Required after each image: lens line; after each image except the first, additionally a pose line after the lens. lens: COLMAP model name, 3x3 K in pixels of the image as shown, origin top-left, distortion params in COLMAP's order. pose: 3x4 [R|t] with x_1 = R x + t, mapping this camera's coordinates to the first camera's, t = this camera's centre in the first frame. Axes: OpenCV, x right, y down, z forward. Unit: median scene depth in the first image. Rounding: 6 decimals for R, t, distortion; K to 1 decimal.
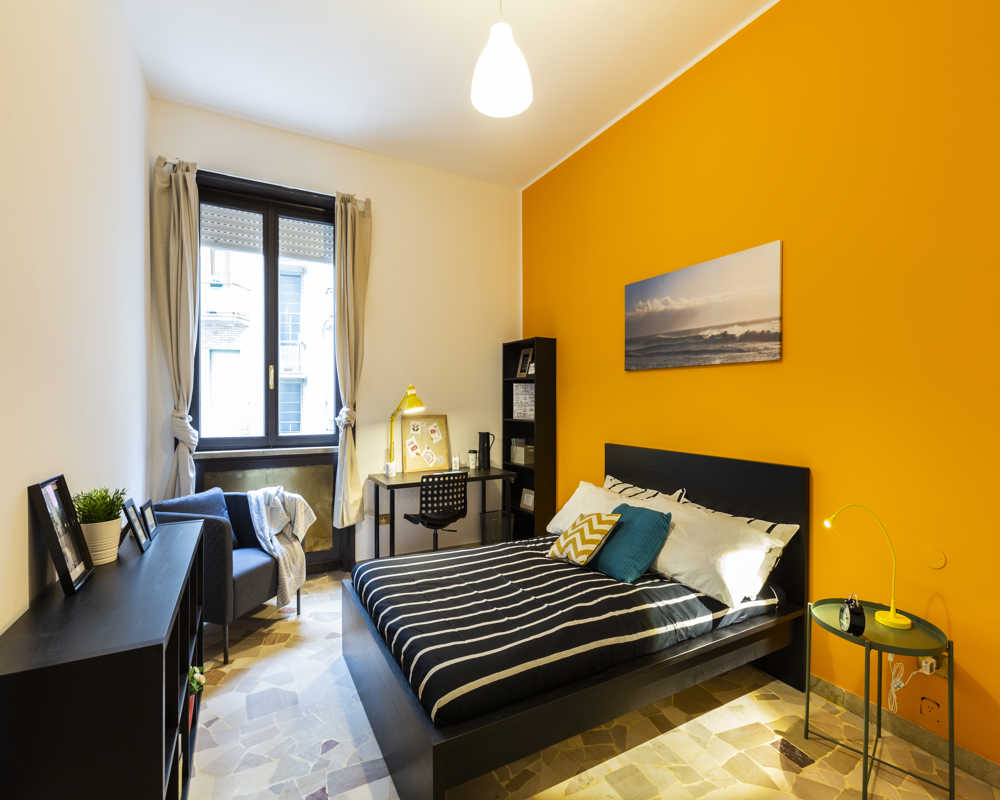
lens RADIAL K [[482.7, 0, 507.1], [0, 482.7, 399.8], [0, 0, 1]] dist [0.000174, 0.000059]
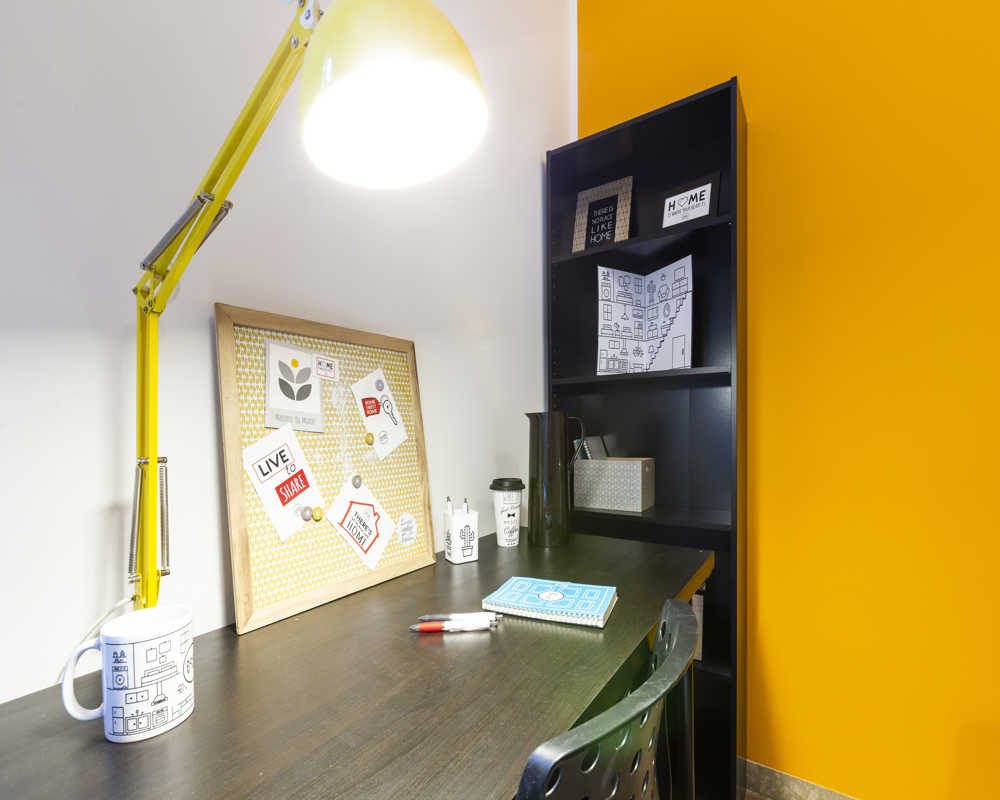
lens RADIAL K [[461.9, 0, 497.7], [0, 461.9, 431.9], [0, 0, 1]] dist [0.000031, 0.000038]
pose [[0.895426, -0.019472, 0.444784, -0.230306], [0.014514, 0.999789, 0.014550, 0.088678], [-0.444973, -0.006572, 0.895520, 0.920859]]
